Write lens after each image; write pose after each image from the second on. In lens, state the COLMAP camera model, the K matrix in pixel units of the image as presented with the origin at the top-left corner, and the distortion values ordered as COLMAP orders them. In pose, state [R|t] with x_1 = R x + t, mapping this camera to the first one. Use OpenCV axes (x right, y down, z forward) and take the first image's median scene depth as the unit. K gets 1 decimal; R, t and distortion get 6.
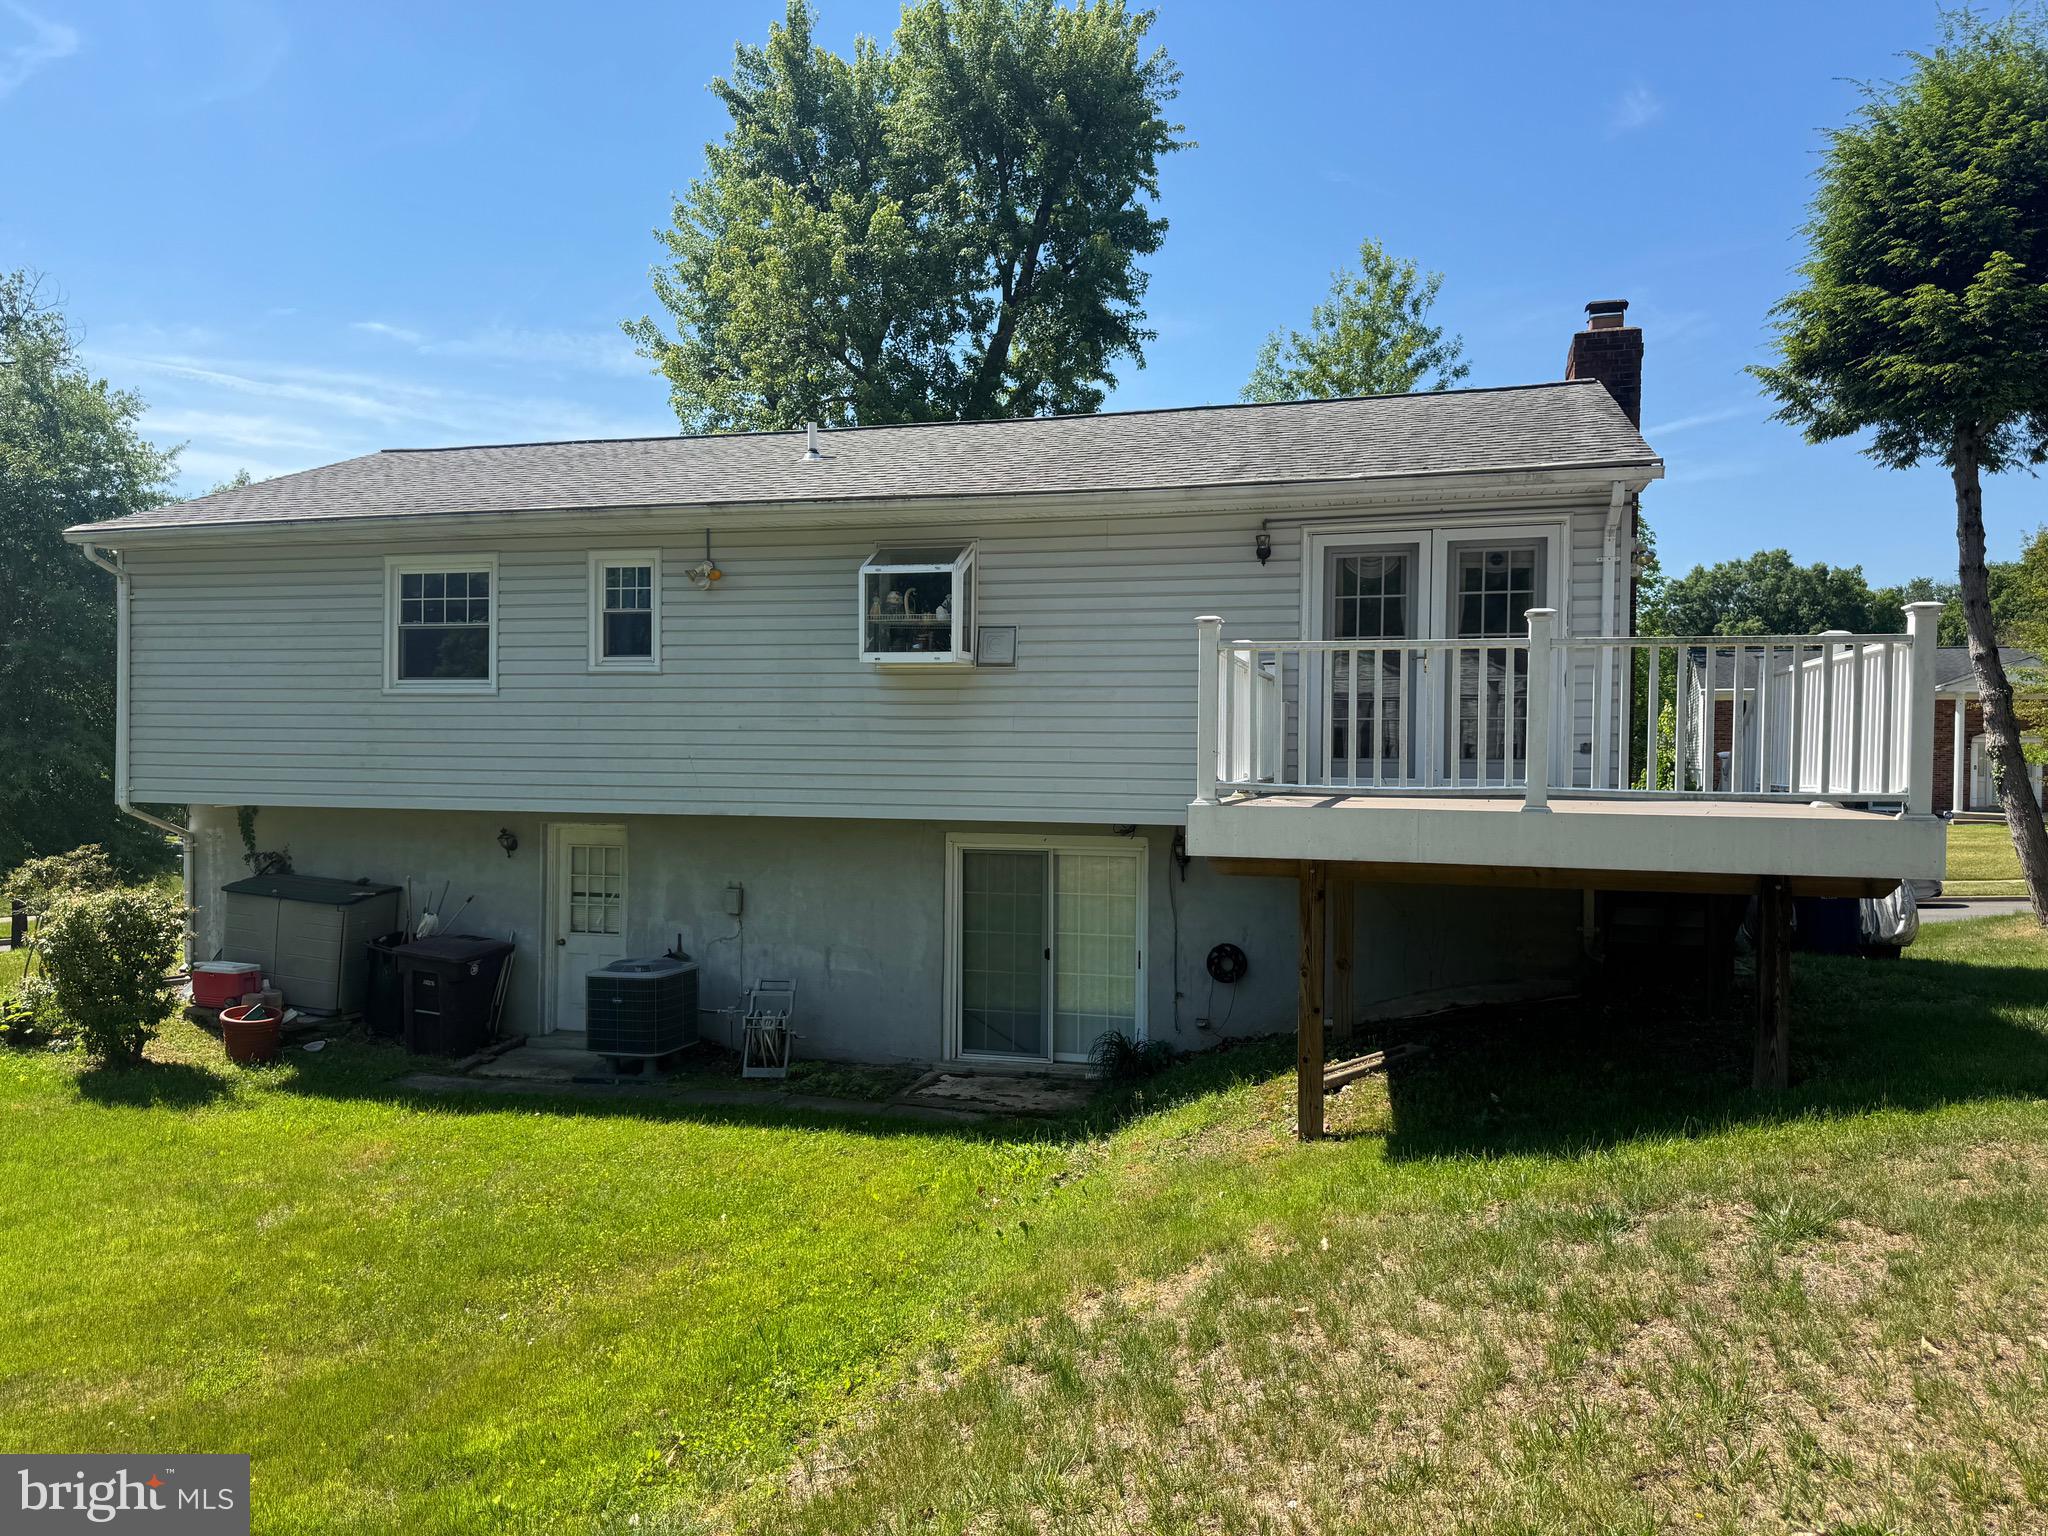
lens RADIAL K [[1417.7, 0, 1016.5], [0, 1417.7, 777.3], [0, 0, 1]] dist [0.099169, -0.115775]
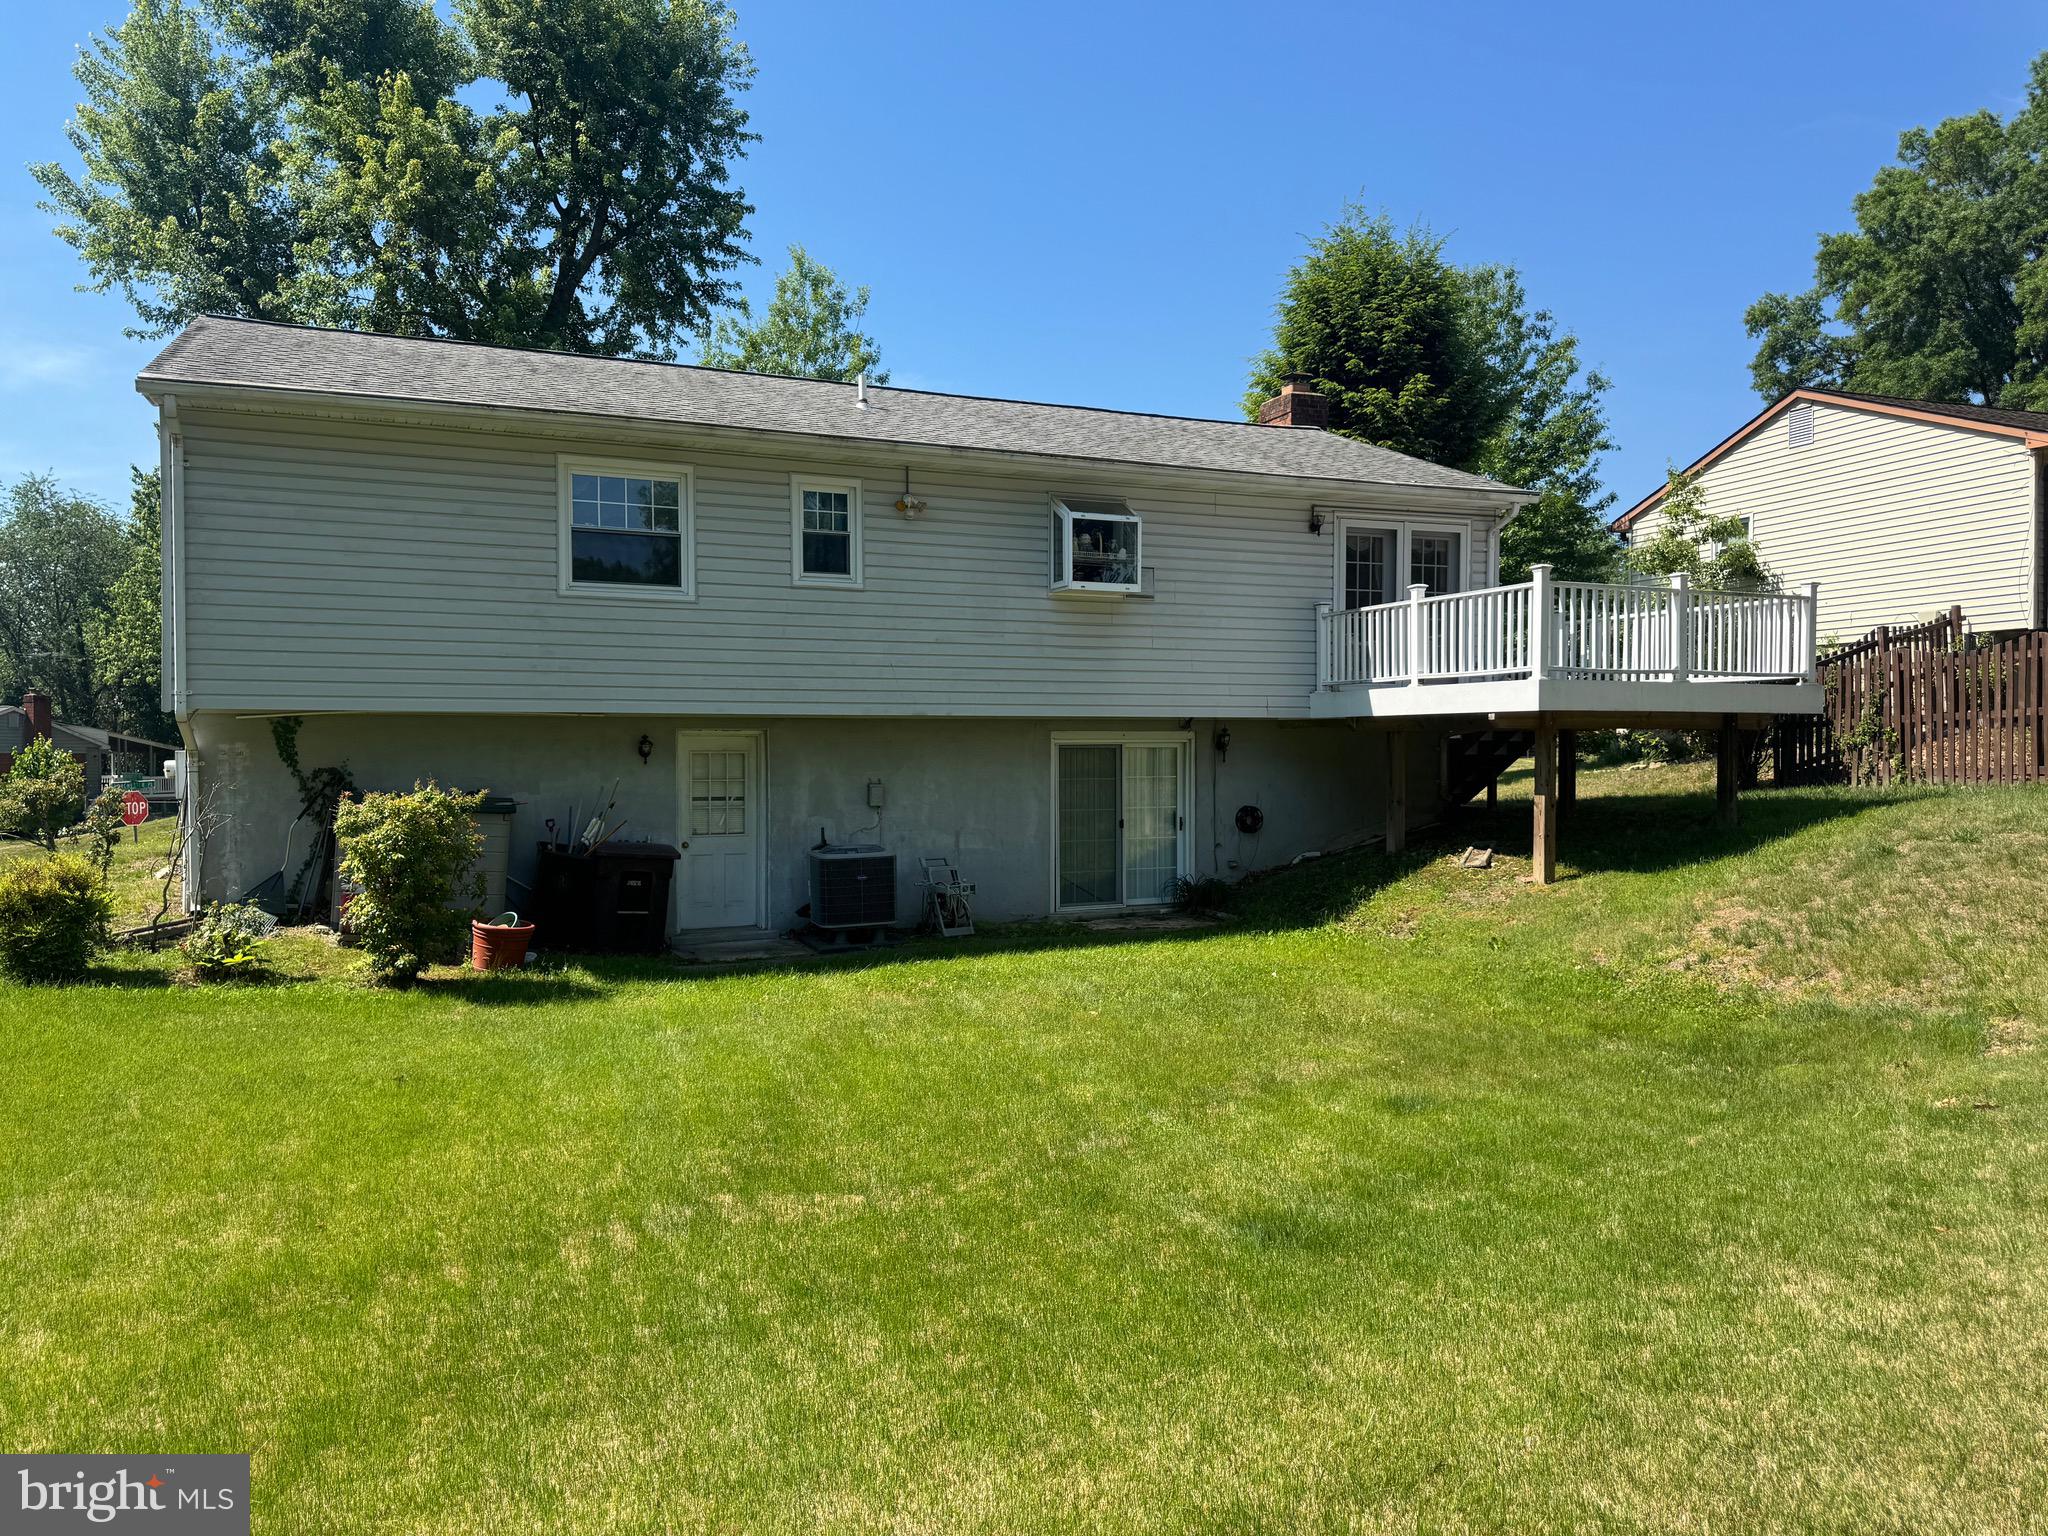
lens RADIAL K [[1417.7, 0, 1016.5], [0, 1417.7, 777.3], [0, 0, 1]] dist [0.099169, -0.115775]
pose [[0.782277, -0.025496, 0.622408, -0.843787], [0.016900, 0.999663, 0.019708, 0.054011], [-0.622701, -0.004898, 0.782445, 0.045262]]
